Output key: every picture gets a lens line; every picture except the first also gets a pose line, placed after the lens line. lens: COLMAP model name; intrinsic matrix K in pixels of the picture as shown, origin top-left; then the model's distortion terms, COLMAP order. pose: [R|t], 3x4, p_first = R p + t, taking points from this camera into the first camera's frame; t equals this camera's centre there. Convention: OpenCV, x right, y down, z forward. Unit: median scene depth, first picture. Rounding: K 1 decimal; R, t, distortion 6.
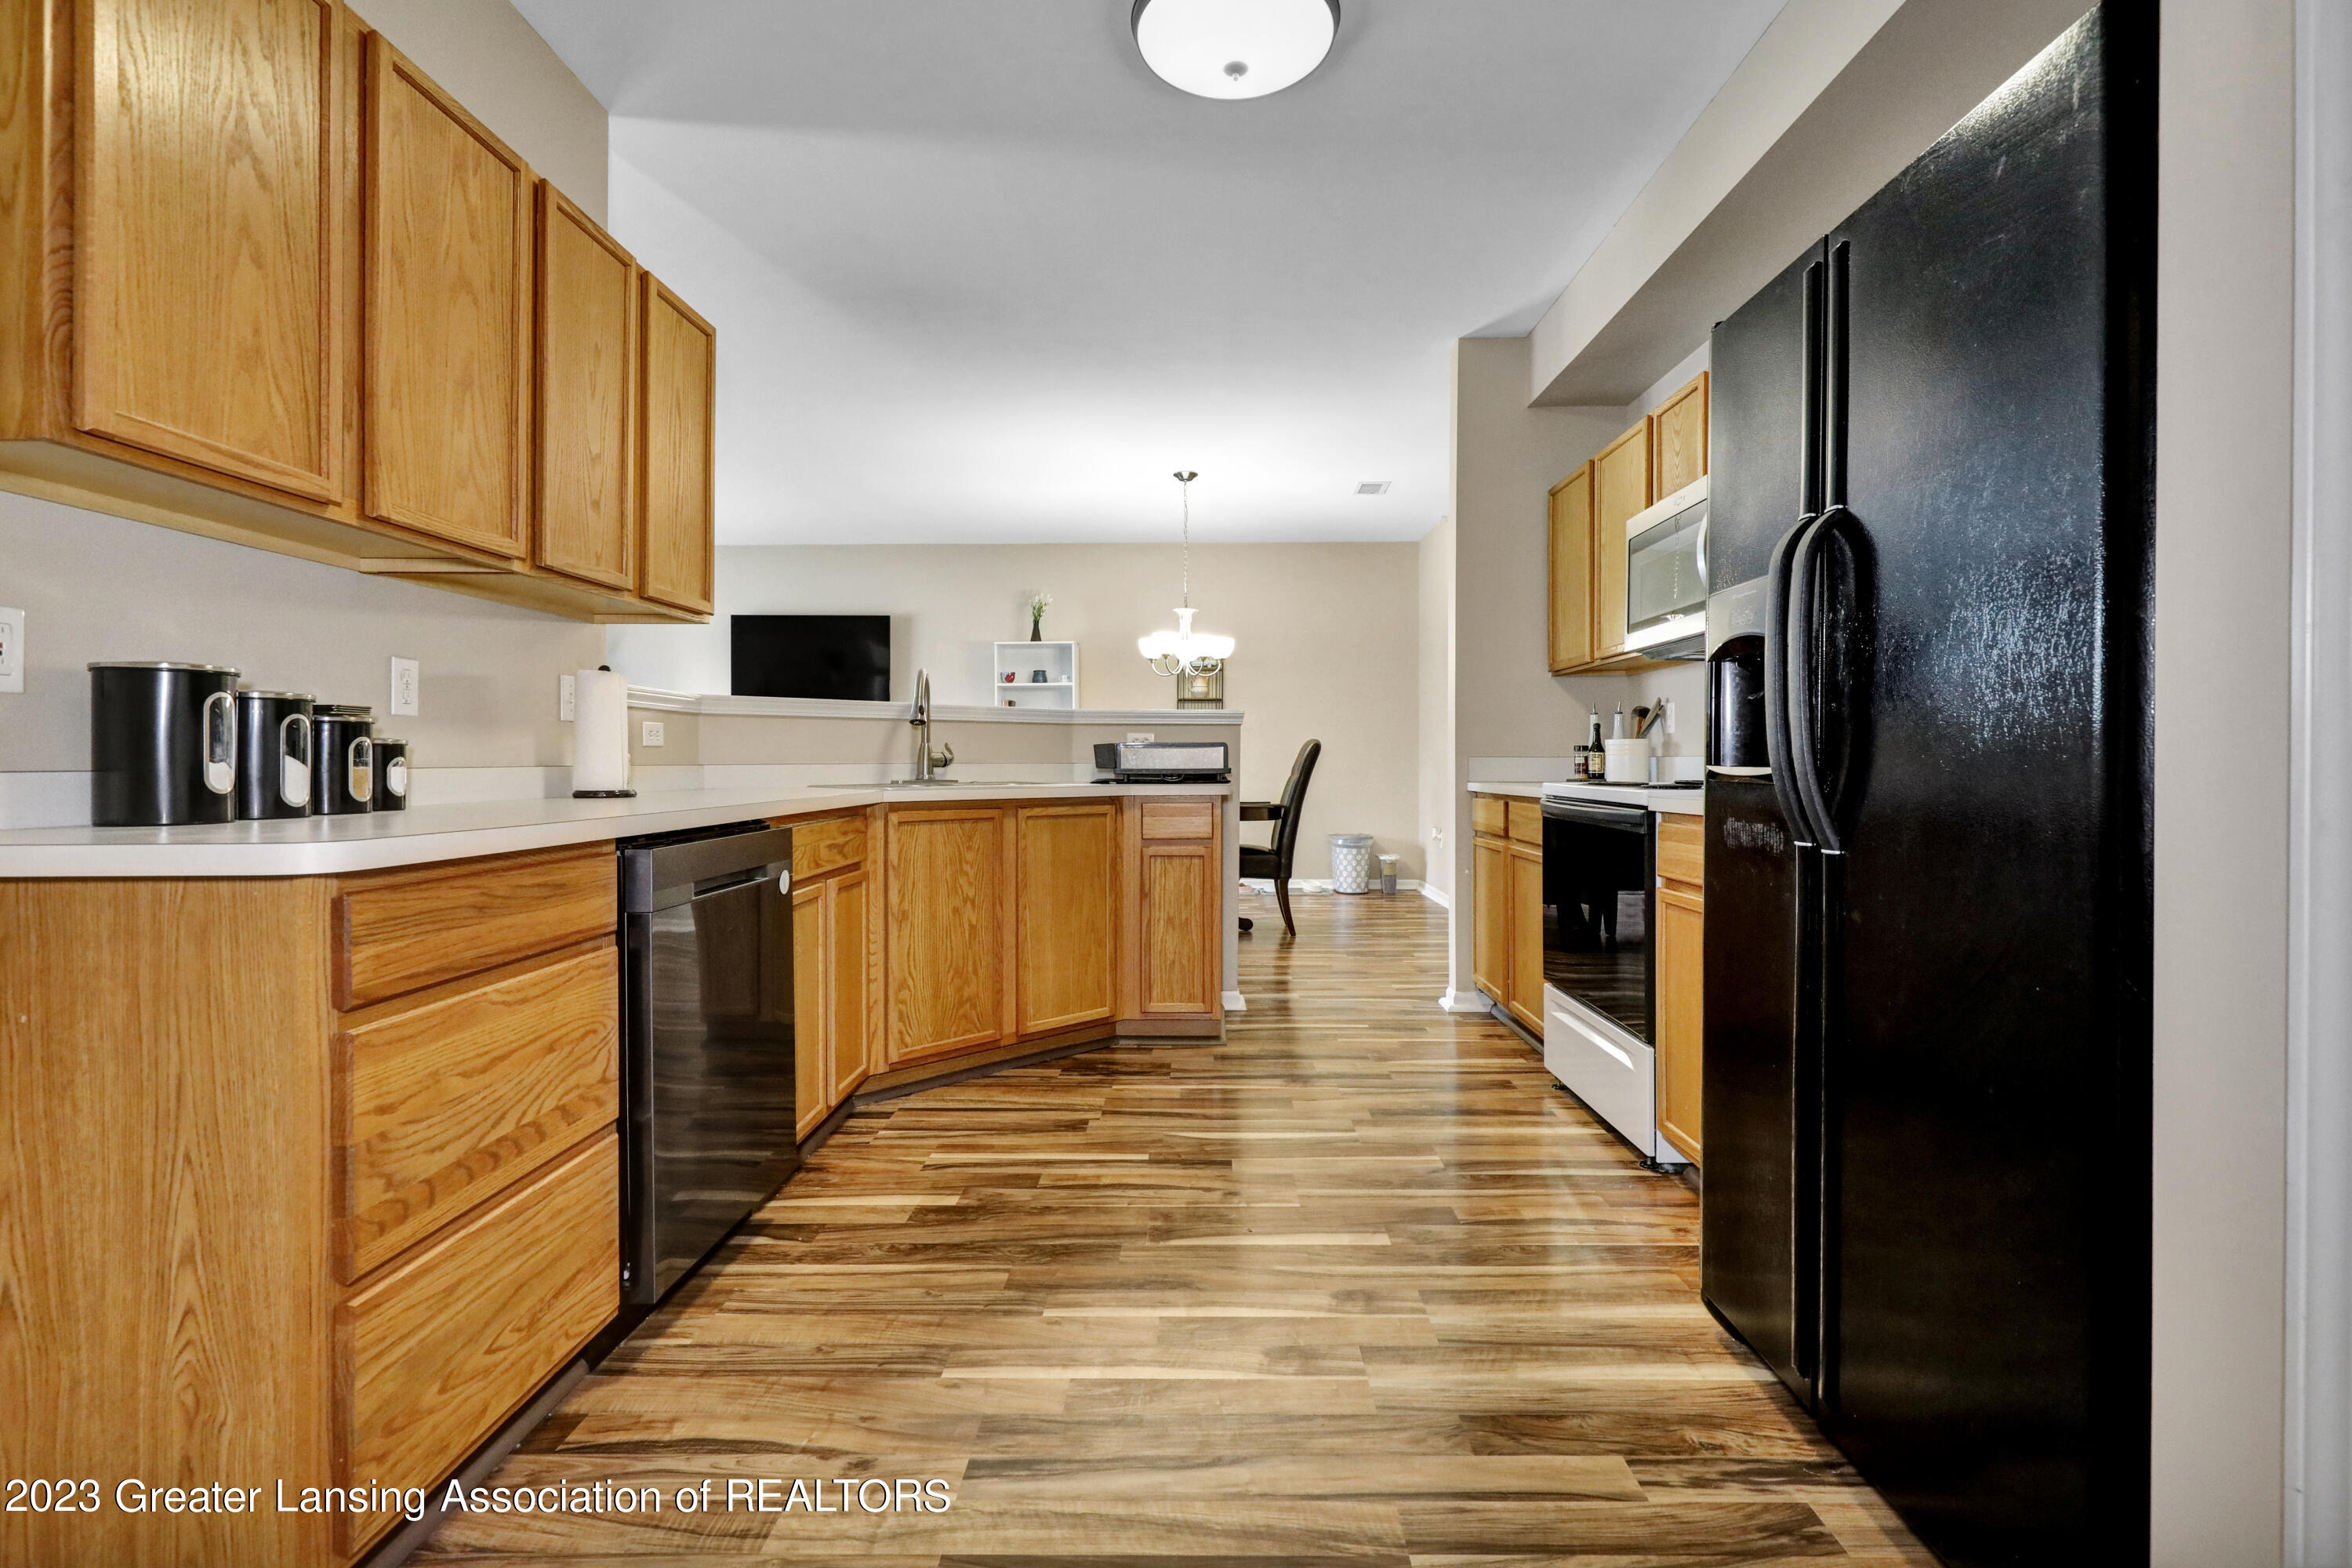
lens RADIAL K [[1072.0, 0, 1187.9], [0, 1072.0, 768.5], [0, 0, 1]] dist [0.002325, -0.000846]
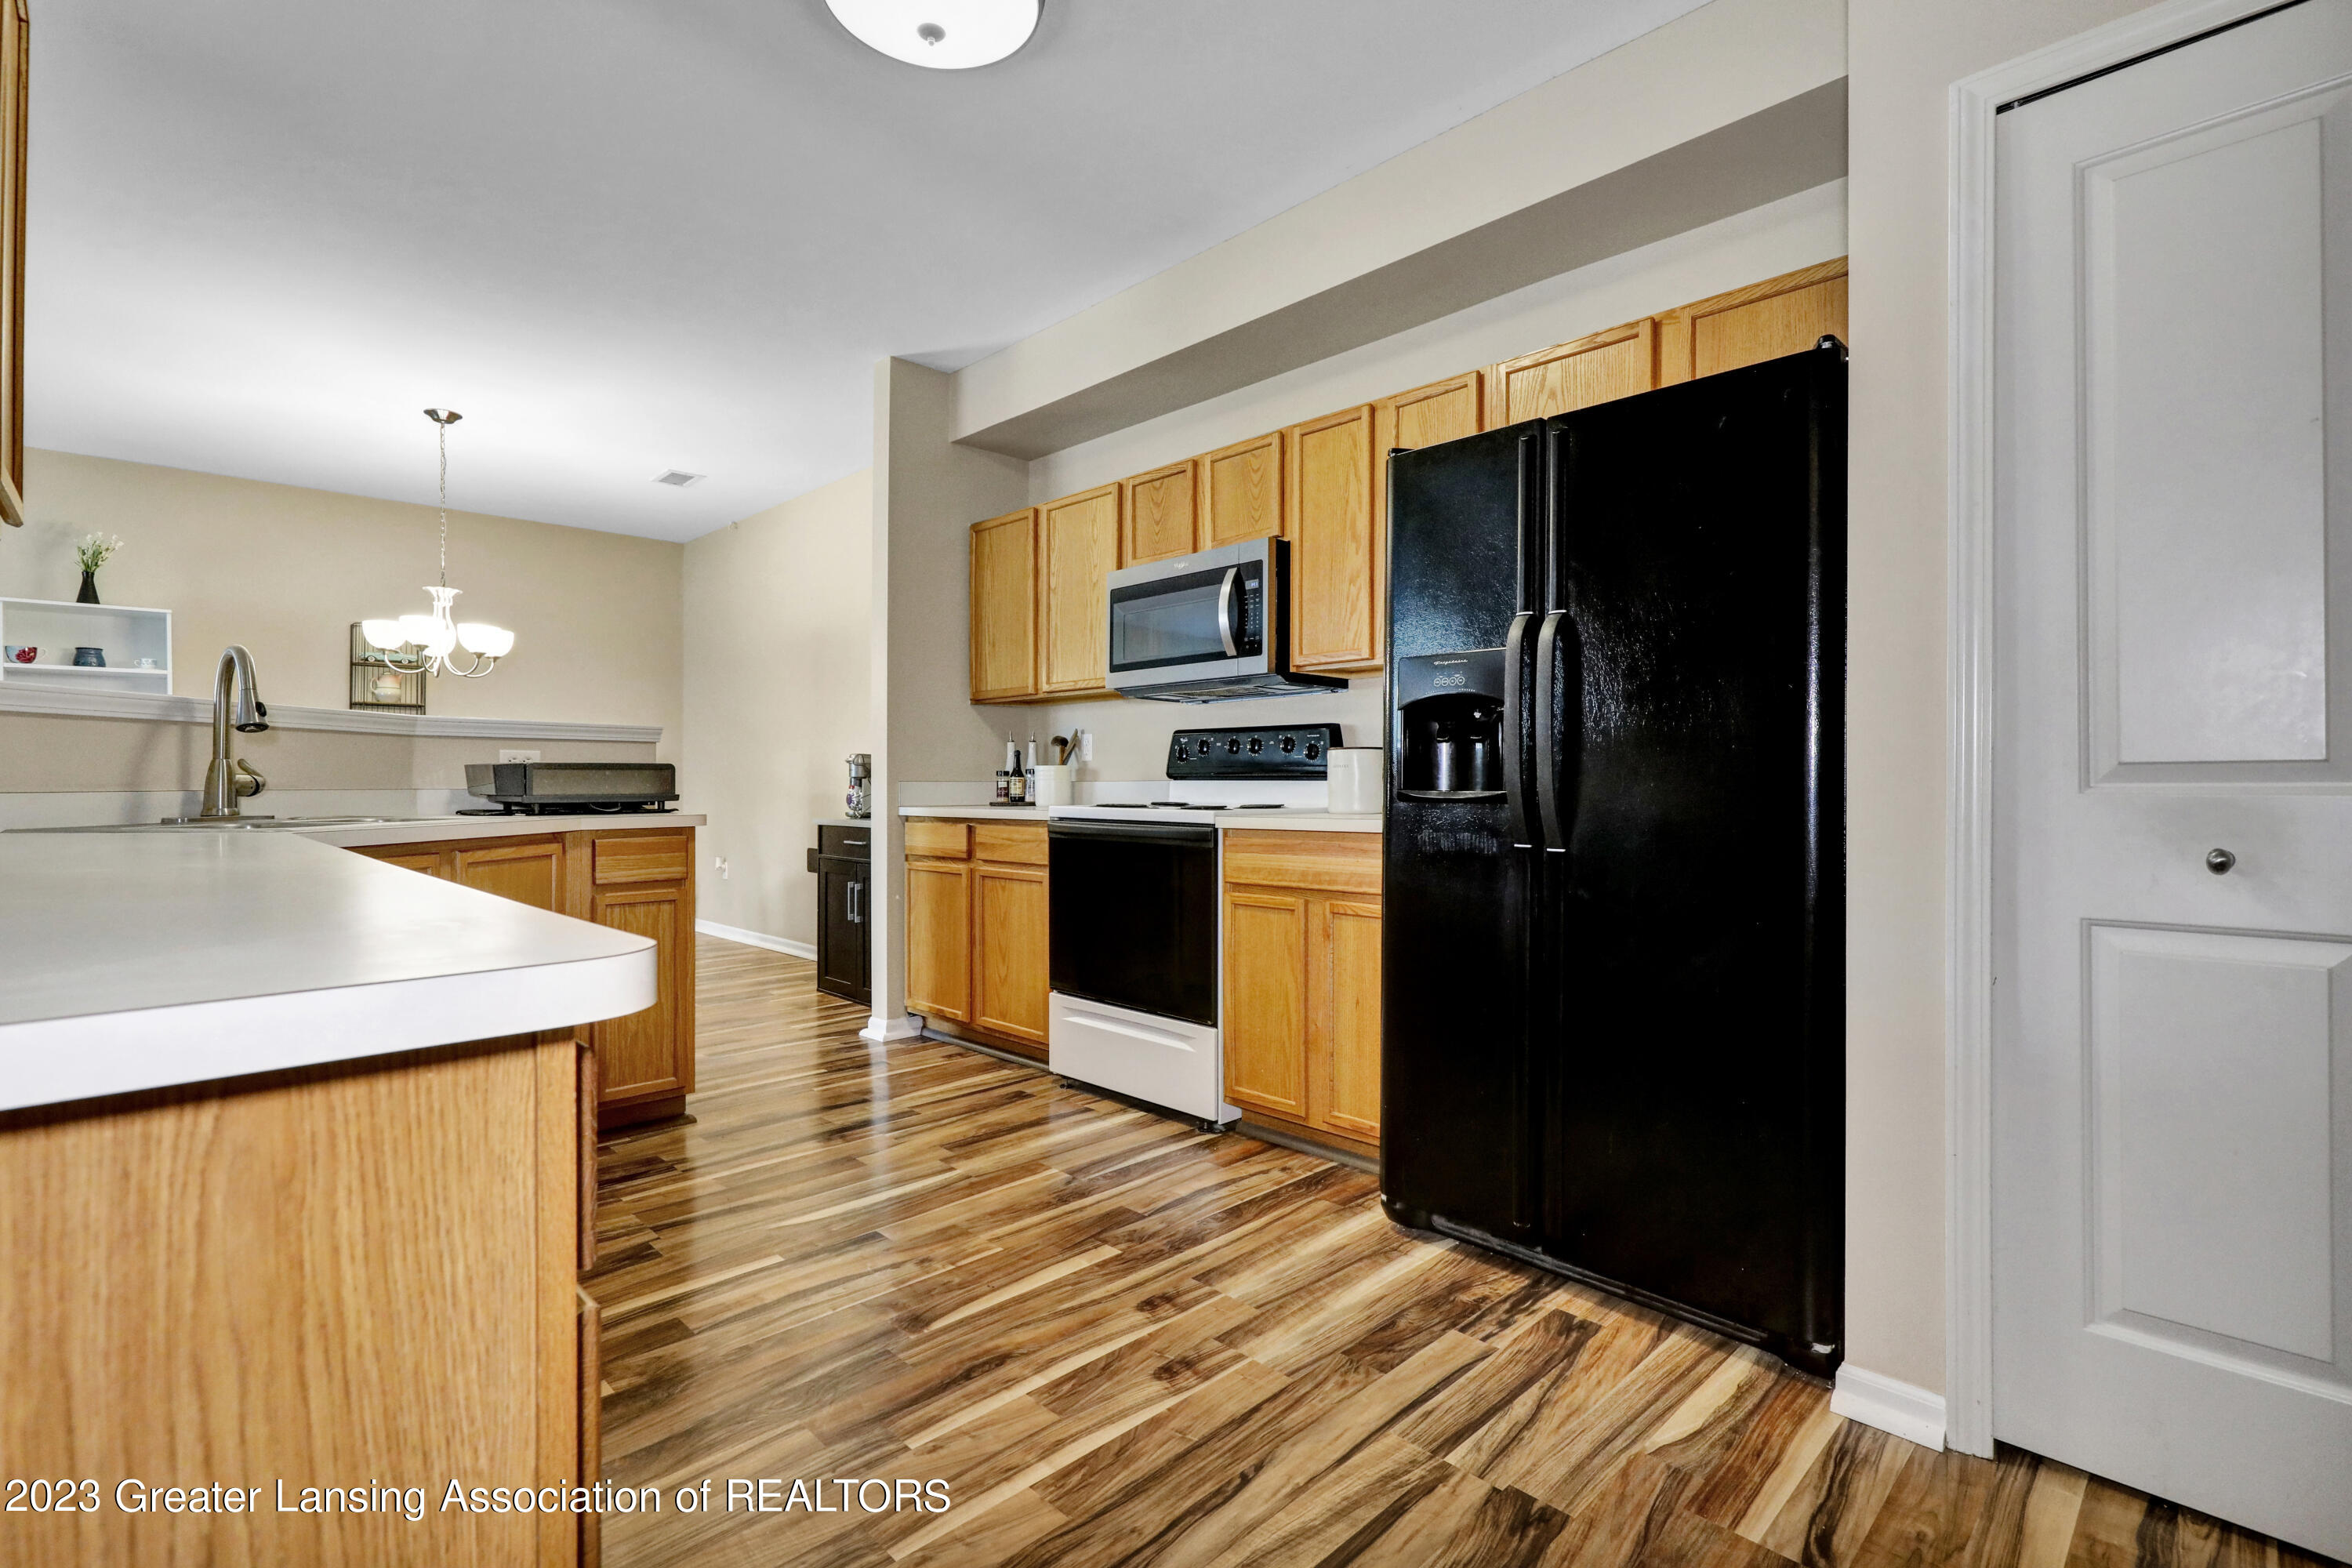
lens RADIAL K [[1072.0, 0, 1187.9], [0, 1072.0, 788.0], [0, 0, 1]] dist [0.002325, -0.000846]
pose [[0.706042, -0.003244, 0.708162, -0.394539], [0.005332, 0.999986, -0.000736, -0.003863], [-0.708150, 0.004296, 0.706049, 0.172377]]
